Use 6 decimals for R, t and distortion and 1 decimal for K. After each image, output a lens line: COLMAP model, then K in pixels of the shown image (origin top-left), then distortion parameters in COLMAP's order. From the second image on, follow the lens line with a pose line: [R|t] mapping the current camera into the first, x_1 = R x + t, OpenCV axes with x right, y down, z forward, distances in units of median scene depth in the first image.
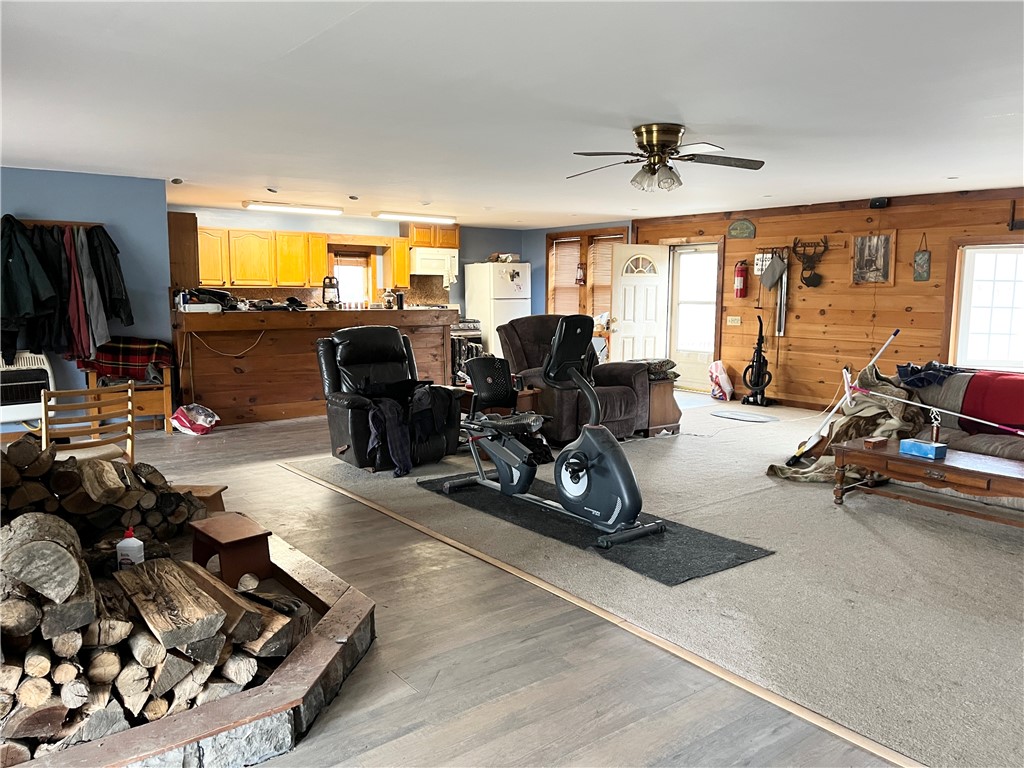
lens RADIAL K [[781.7, 0, 509.1], [0, 781.7, 383.0], [0, 0, 1]] dist [0.029238, -0.028728]
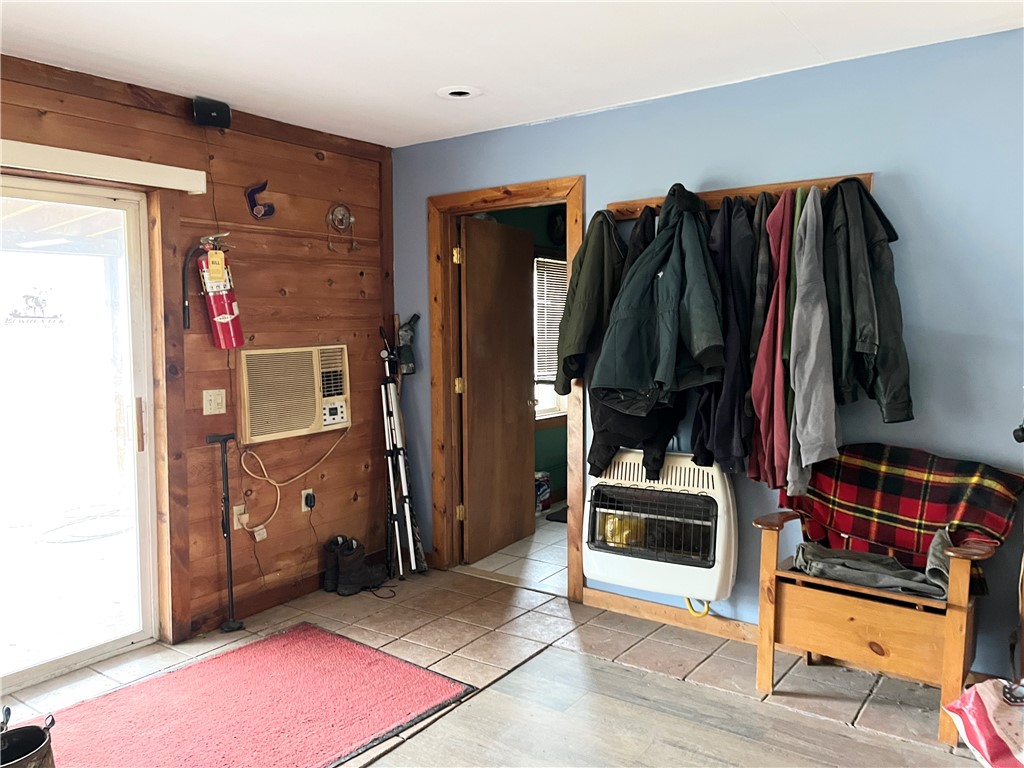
lens RADIAL K [[781.7, 0, 507.4], [0, 781.7, 376.7], [0, 0, 1]] dist [0.029238, -0.028728]
pose [[0.307107, 0.051485, -0.950281, -0.177640], [-0.109052, 0.993862, 0.018603, -0.084993], [0.945406, 0.097917, 0.310836, 0.717756]]
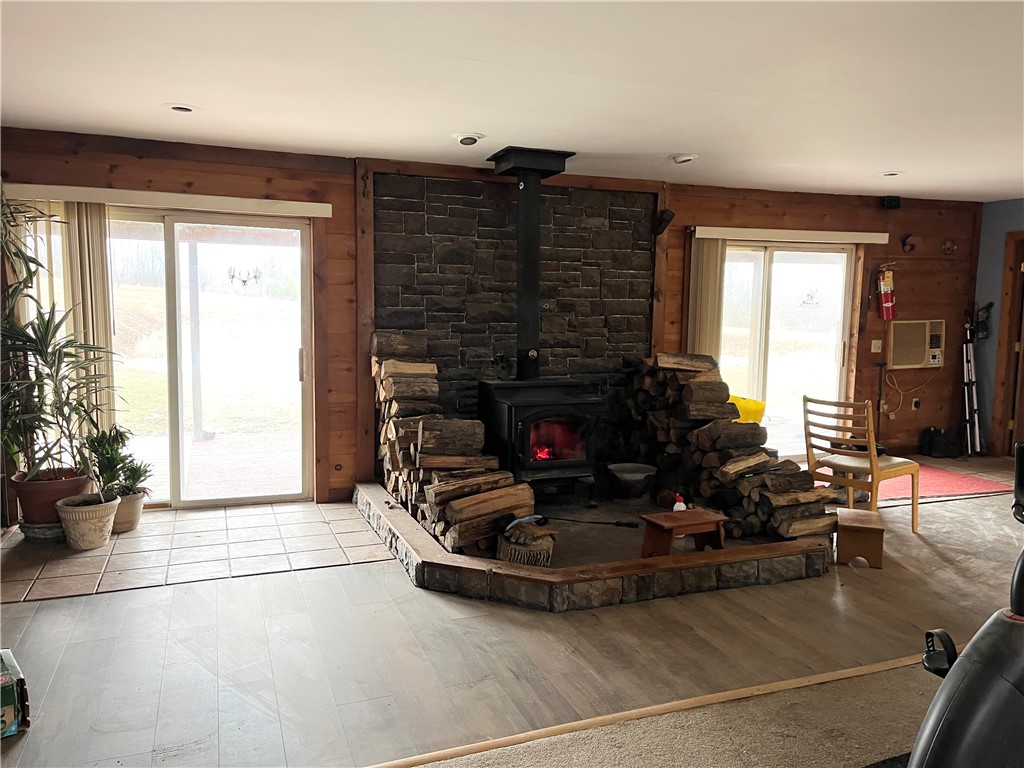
lens RADIAL K [[781.7, 0, 515.0], [0, 781.7, 384.5], [0, 0, 1]] dist [0.029238, -0.028728]
pose [[-0.271345, 0.098118, -0.957468, 0.396201], [-0.133421, 0.981351, 0.138377, -0.068050], [0.953190, 0.165294, -0.253193, 0.514176]]
